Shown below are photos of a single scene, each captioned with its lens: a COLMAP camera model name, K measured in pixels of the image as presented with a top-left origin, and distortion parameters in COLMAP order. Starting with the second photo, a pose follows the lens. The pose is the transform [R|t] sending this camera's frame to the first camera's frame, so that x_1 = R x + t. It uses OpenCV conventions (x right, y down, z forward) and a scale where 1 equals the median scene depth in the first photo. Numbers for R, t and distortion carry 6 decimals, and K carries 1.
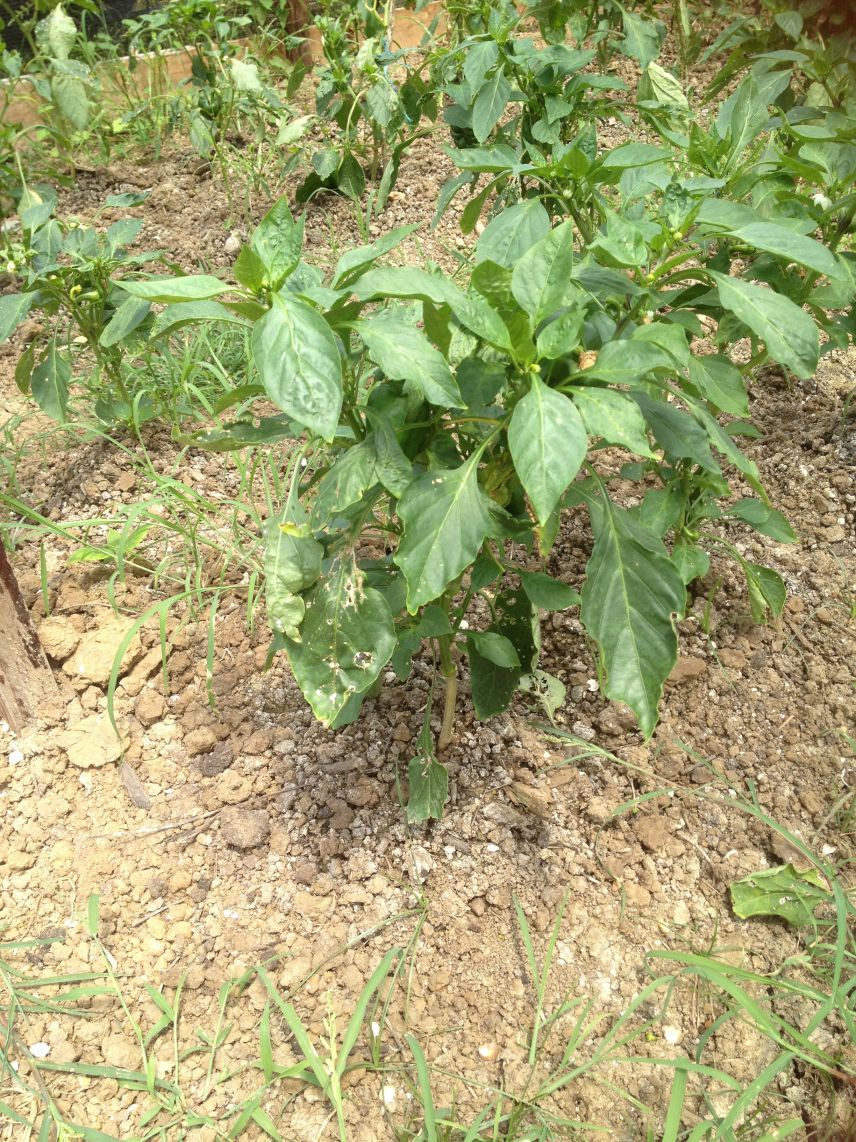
lens RADIAL K [[1099.1, 0, 428.8], [0, 1099.1, 575.8], [0, 0, 1]] dist [0.134850, -0.297818]
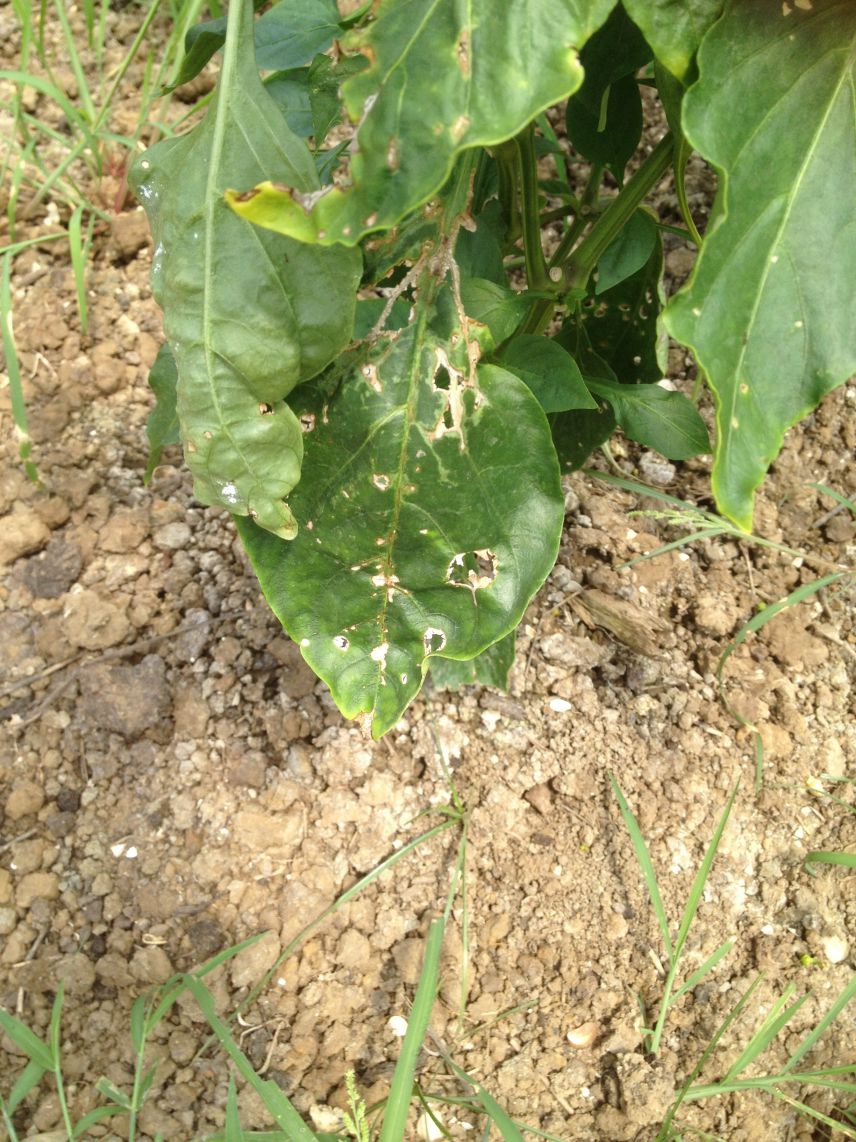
lens RADIAL K [[1099.1, 0, 428.8], [0, 1099.1, 575.8], [0, 0, 1]] dist [0.134850, -0.297818]
pose [[0.987113, -0.078235, 0.139595, -0.089780], [0.022091, 0.930610, 0.365346, -0.038616], [-0.158491, -0.357554, 0.920345, 0.485780]]
